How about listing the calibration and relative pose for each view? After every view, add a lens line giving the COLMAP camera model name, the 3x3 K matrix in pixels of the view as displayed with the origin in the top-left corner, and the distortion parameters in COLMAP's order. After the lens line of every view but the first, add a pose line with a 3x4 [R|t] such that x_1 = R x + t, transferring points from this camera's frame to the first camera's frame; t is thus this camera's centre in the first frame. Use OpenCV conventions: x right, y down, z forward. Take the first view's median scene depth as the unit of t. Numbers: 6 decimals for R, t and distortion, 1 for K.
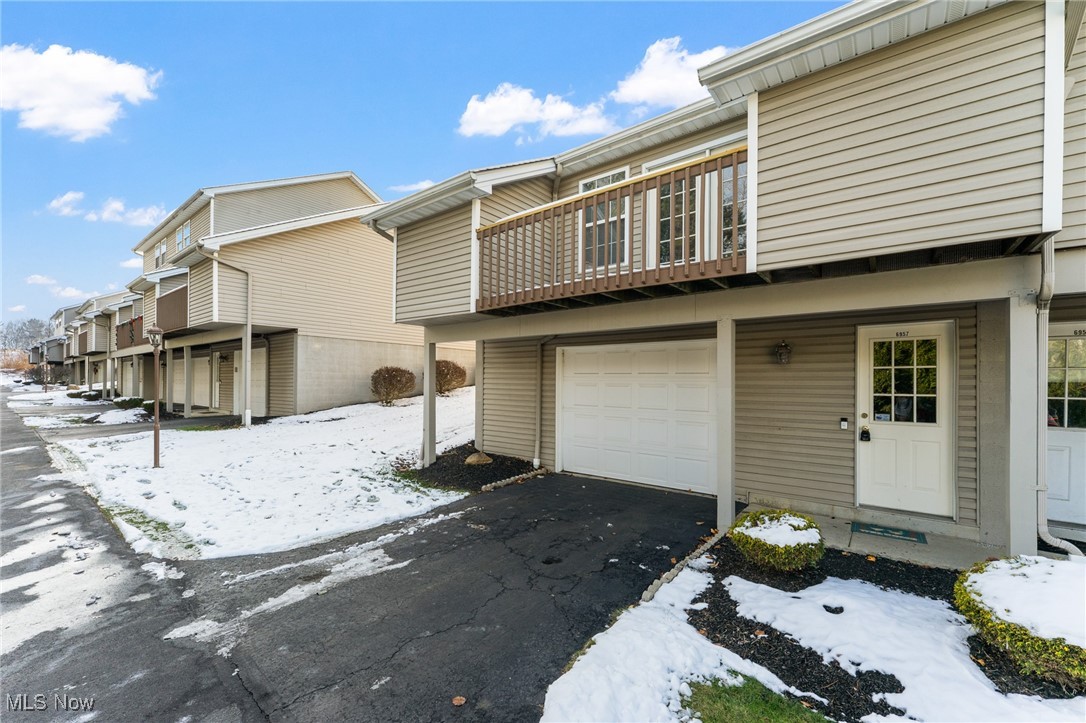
lens RADIAL K [[440.0, 0, 542.4], [0, 440.0, 382.6], [0, 0, 1]] dist [-0.001202, -0.000073]
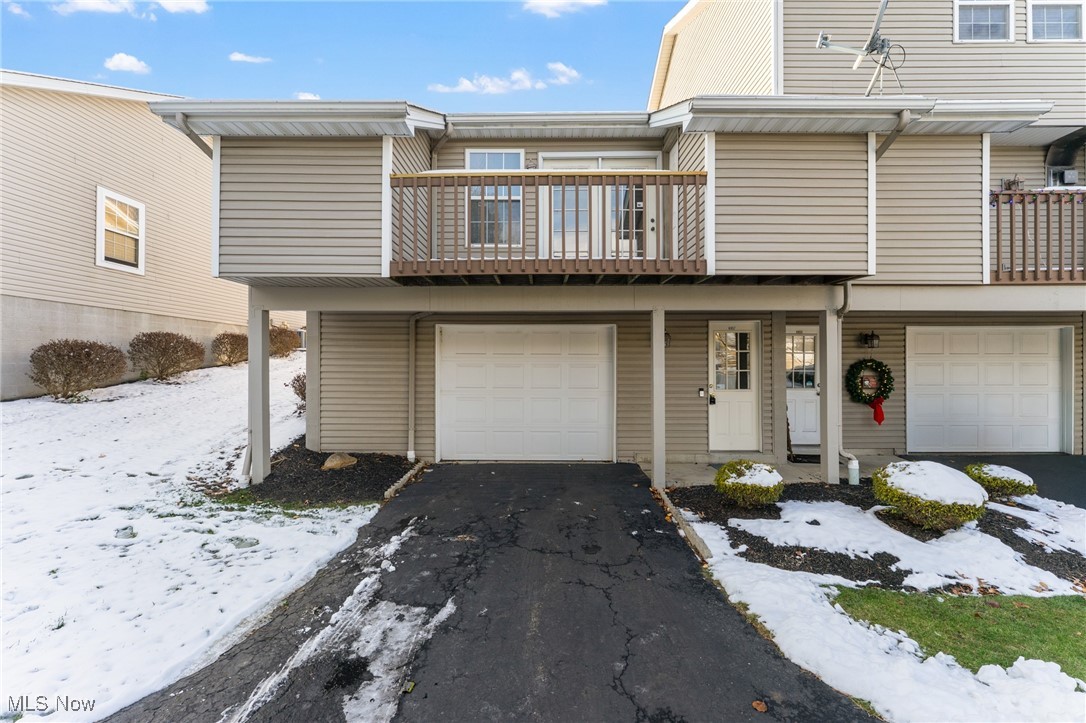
lens RADIAL K [[429.4, 0, 543.0], [0, 429.4, 361.5], [0, 0, 1]] dist [-0.001644, -0.000103]
pose [[0.789883, -0.004616, 0.613241, -0.446311], [0.005333, 0.999986, 0.000657, -0.004864], [-0.613235, 0.002751, 0.789896, 0.226039]]
